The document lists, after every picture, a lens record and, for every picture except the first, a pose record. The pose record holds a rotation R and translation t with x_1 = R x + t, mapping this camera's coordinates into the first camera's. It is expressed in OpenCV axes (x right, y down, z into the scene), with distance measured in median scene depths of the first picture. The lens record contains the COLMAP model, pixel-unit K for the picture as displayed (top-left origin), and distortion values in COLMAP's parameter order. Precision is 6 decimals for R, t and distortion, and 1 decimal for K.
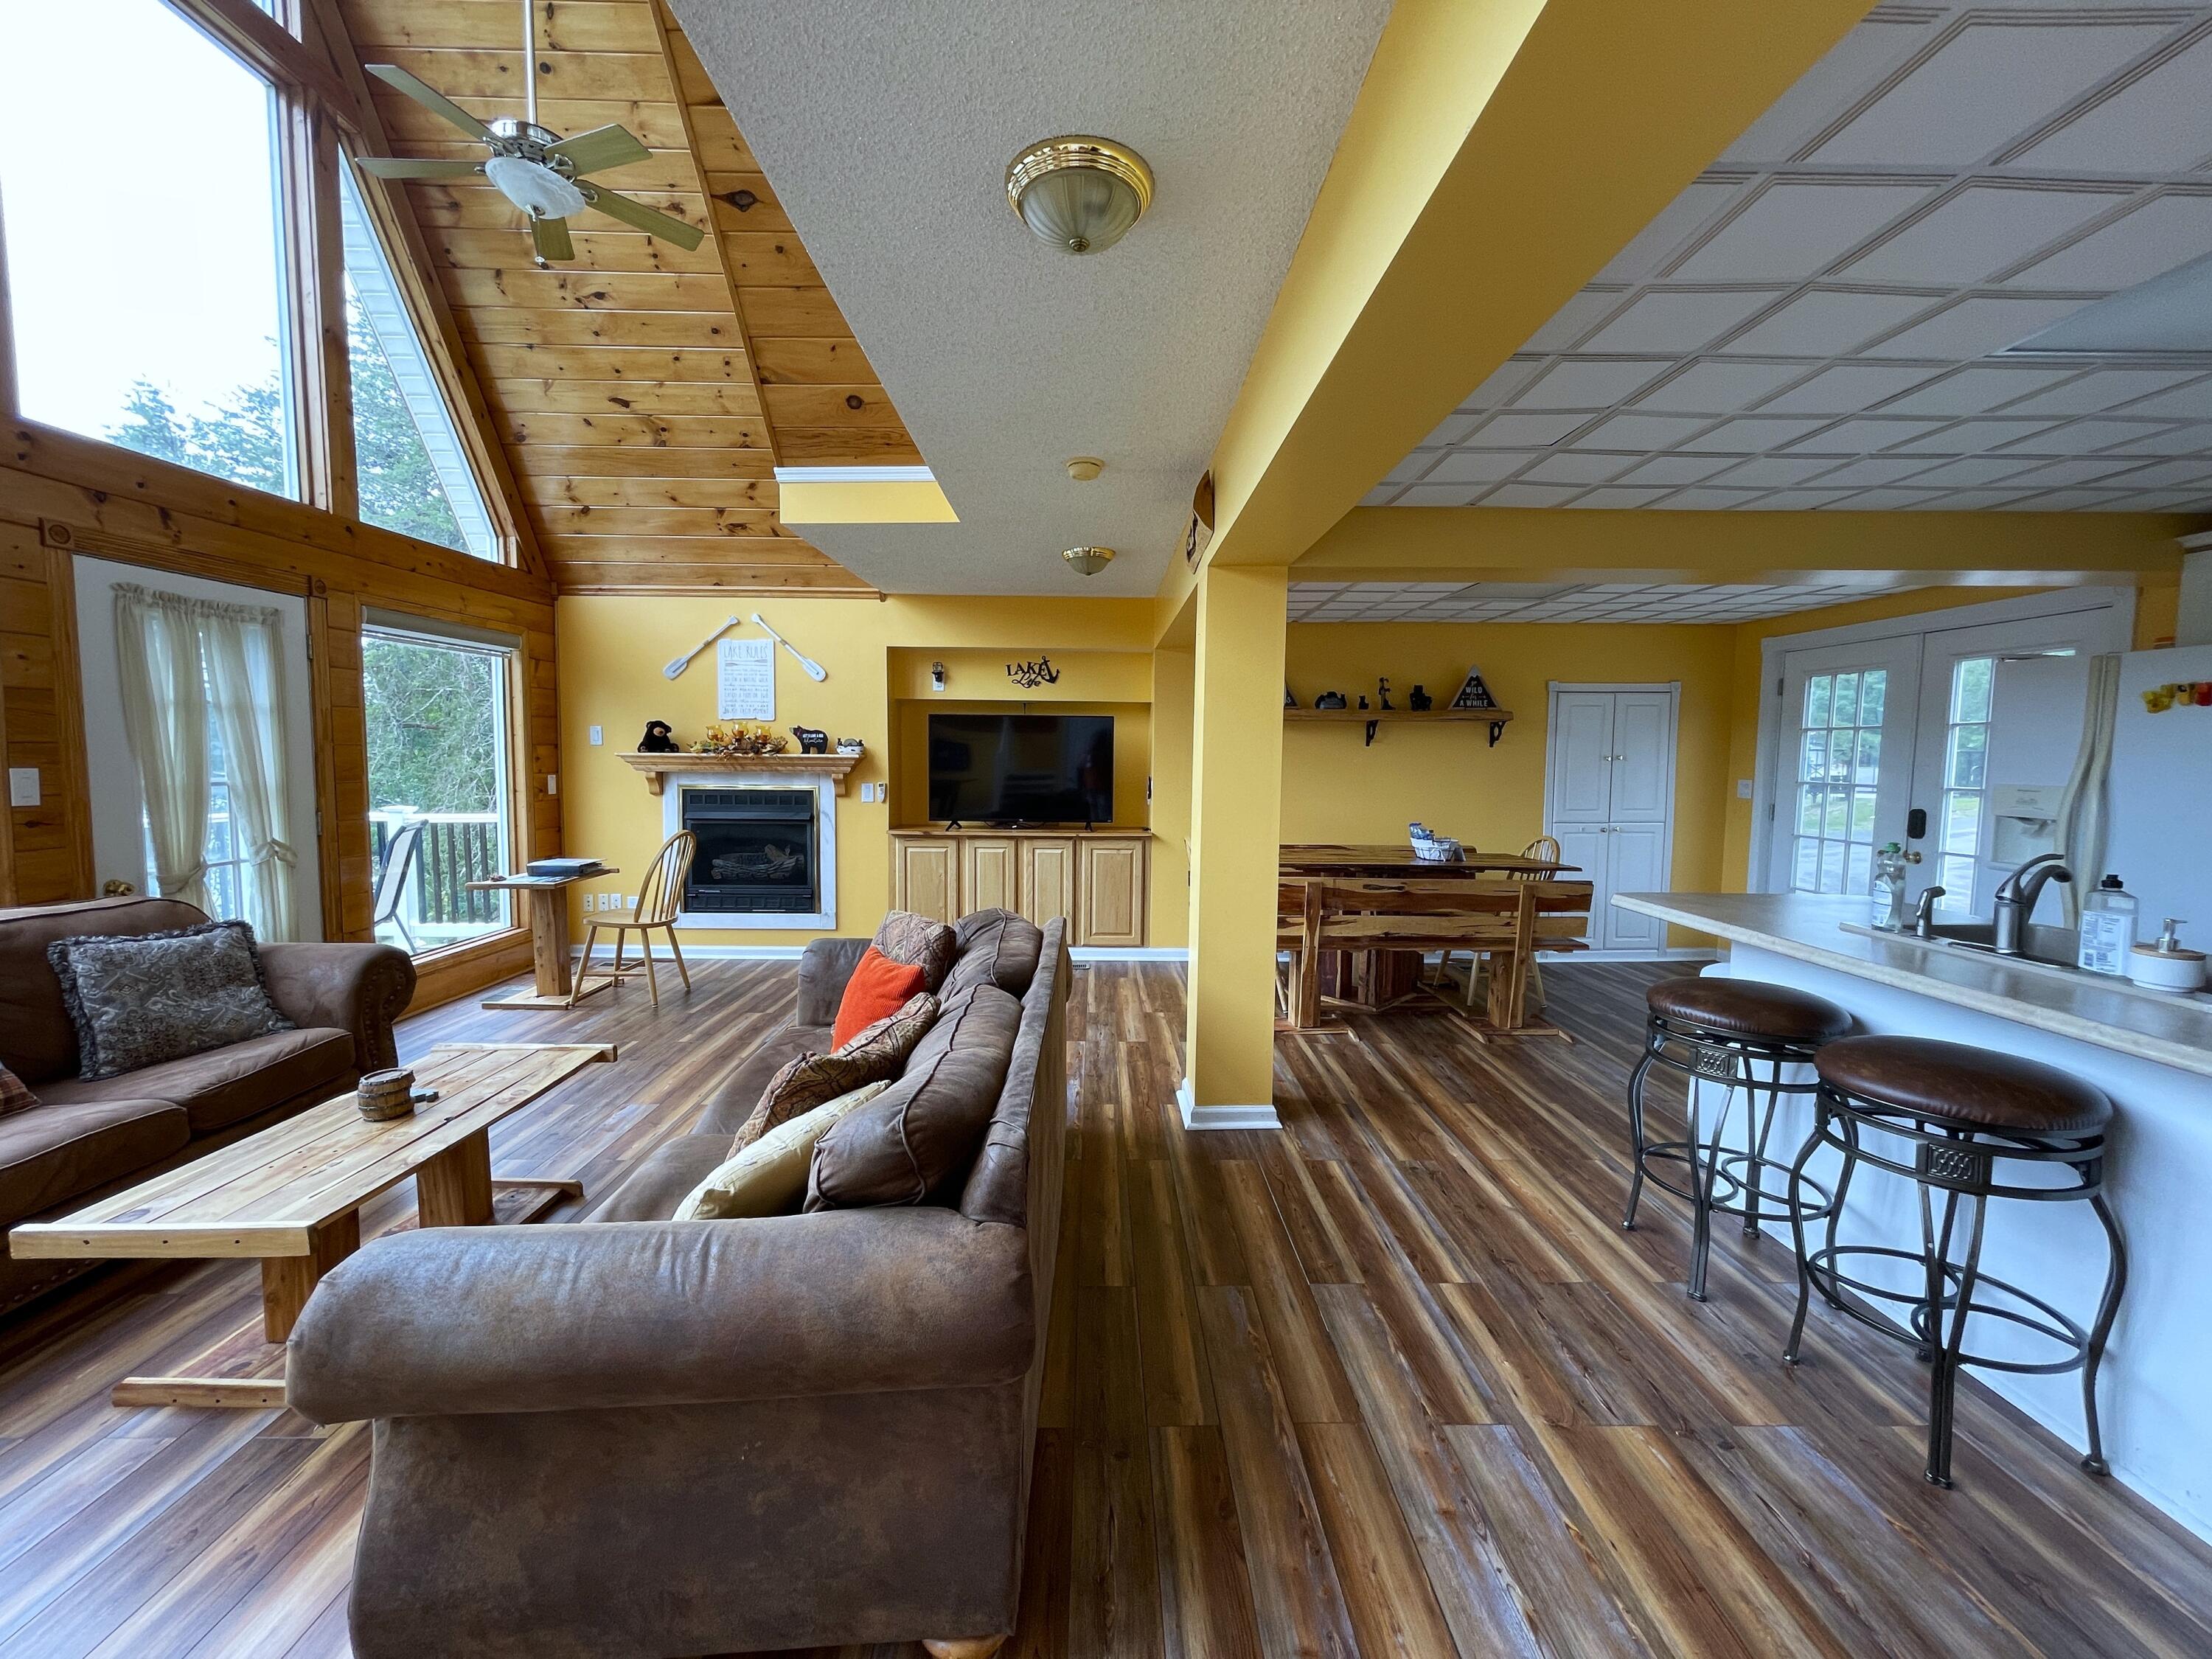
lens RADIAL K [[896.6, 0, 1109.7], [0, 896.6, 825.2], [0, 0, 1]] dist [-0.002063, -0.000945]
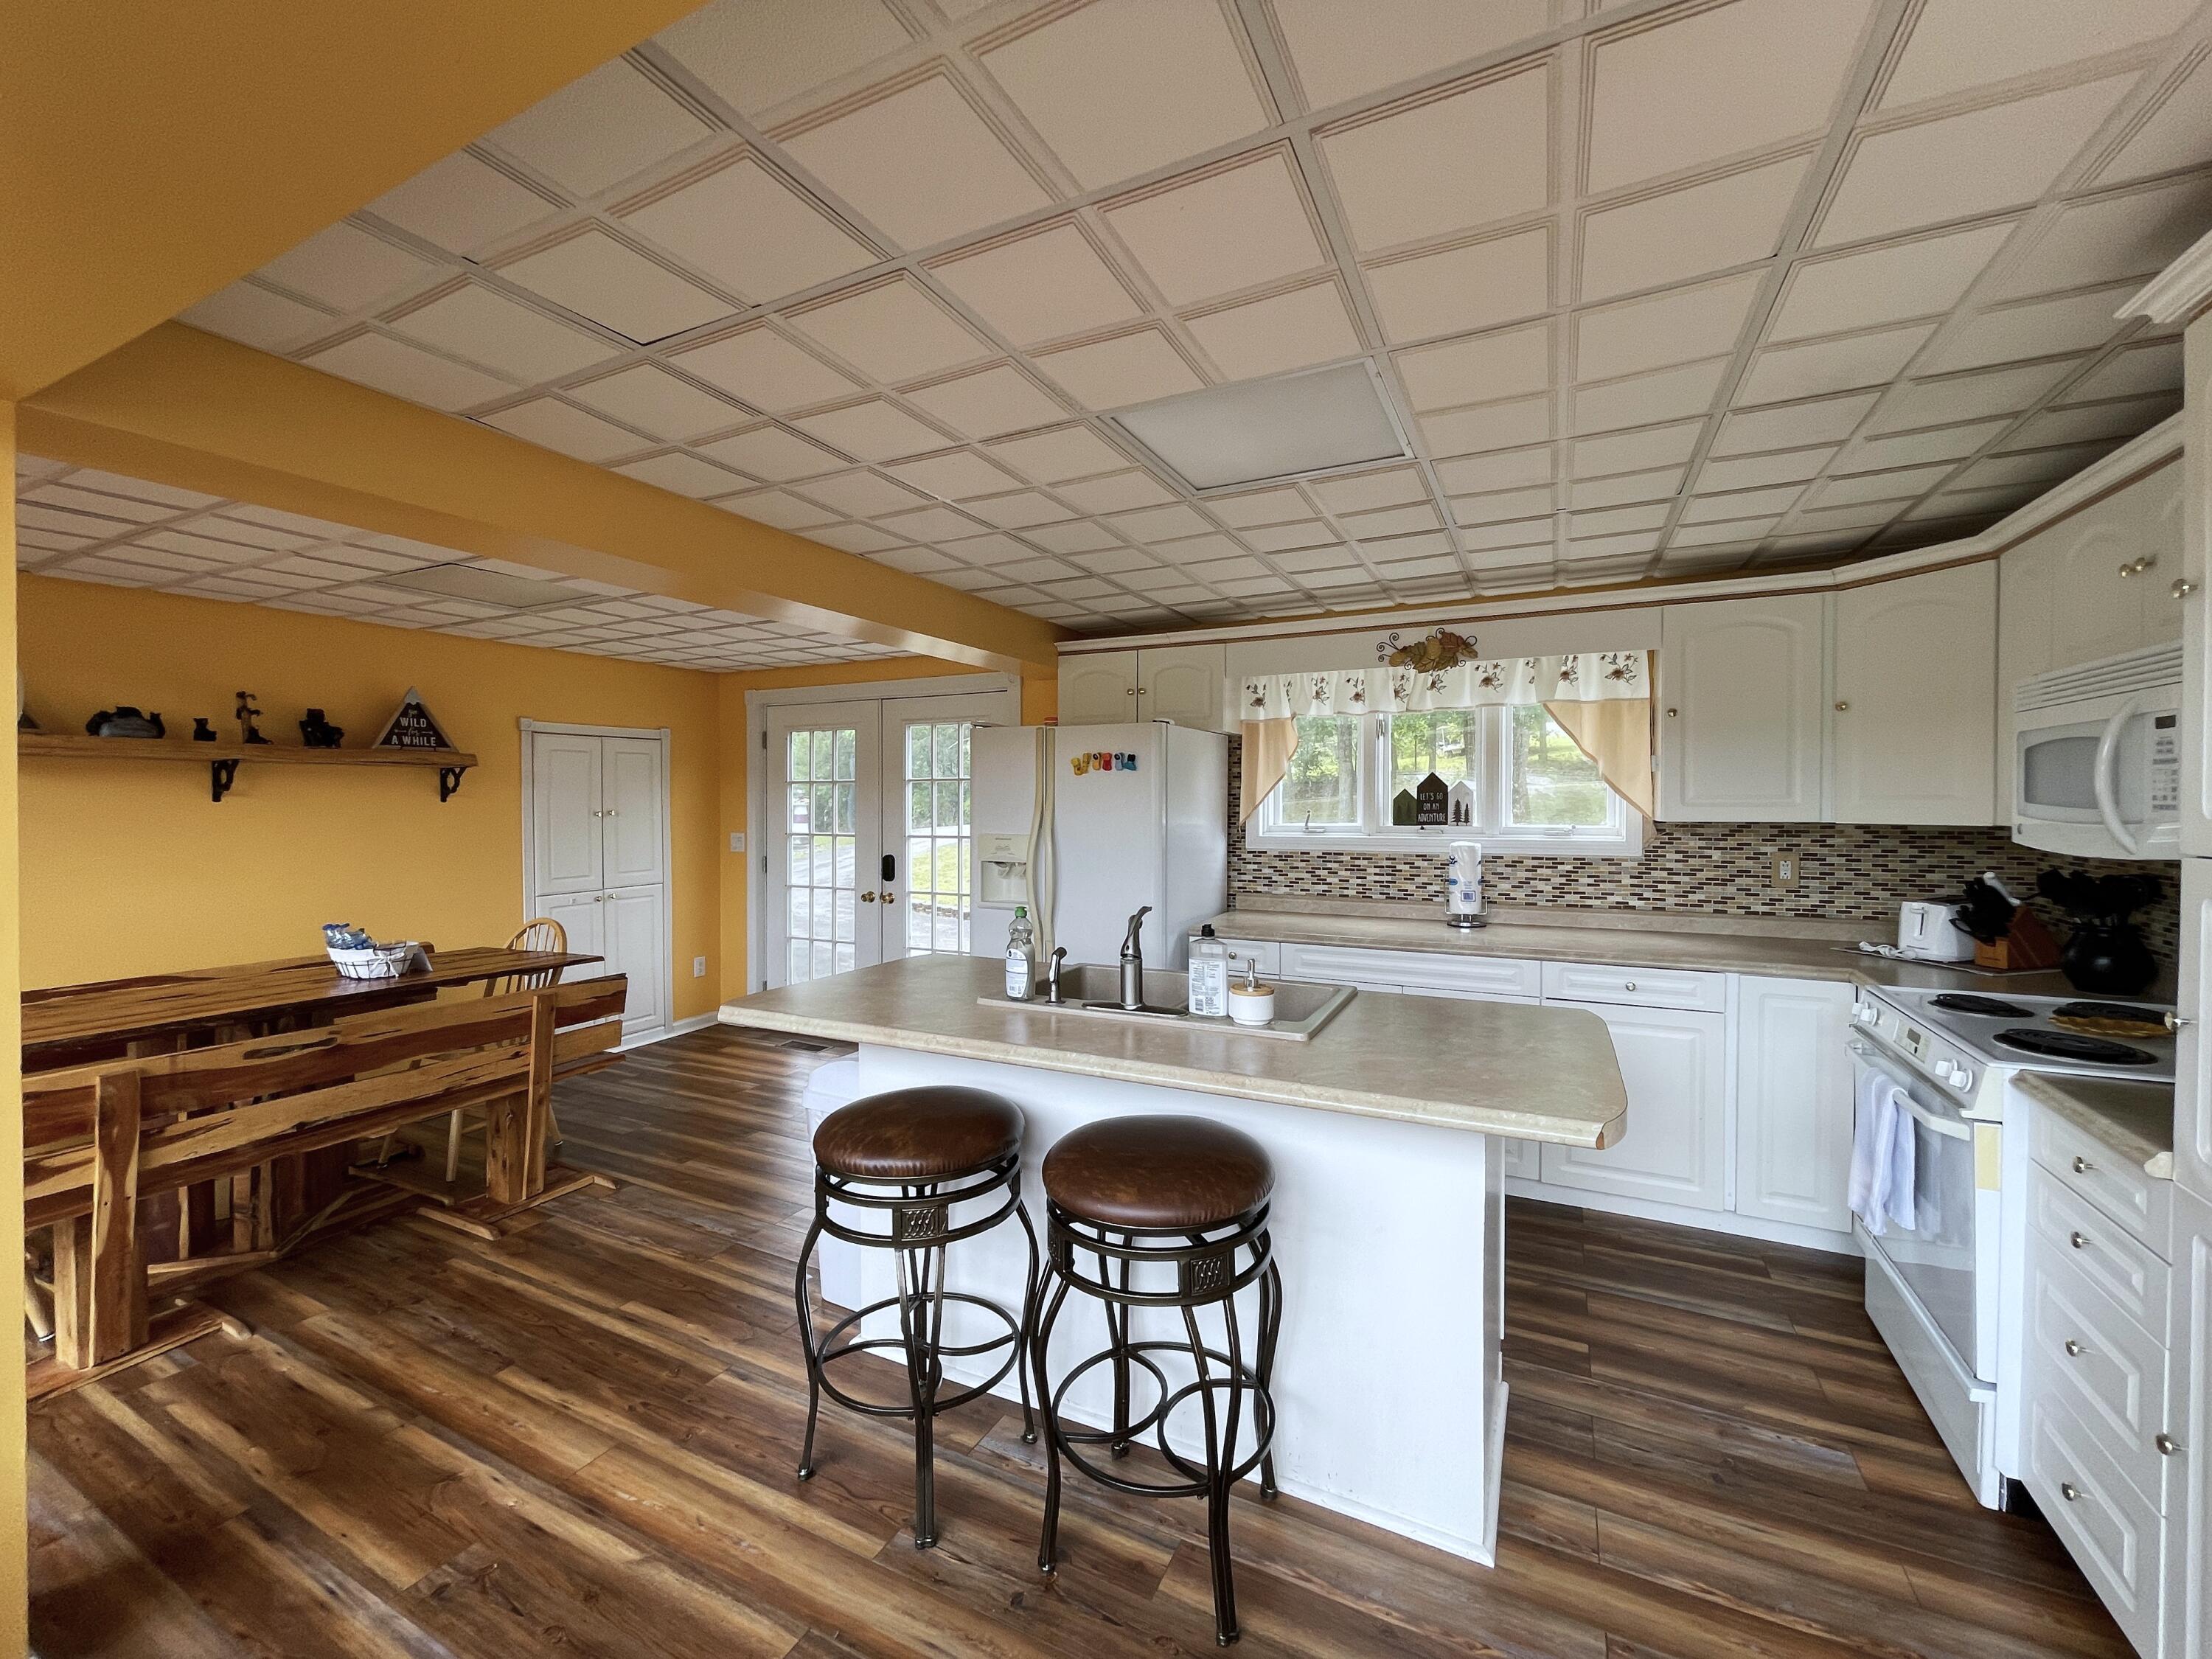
lens RADIAL K [[896.6, 0, 1114.7], [0, 896.6, 816.2], [0, 0, 1]] dist [-0.002063, -0.000945]
pose [[0.460929, -0.022505, 0.887152, 0.041353], [0.078206, 0.996819, -0.015345, -0.028951], [-0.883984, 0.076454, 0.461223, 0.246352]]
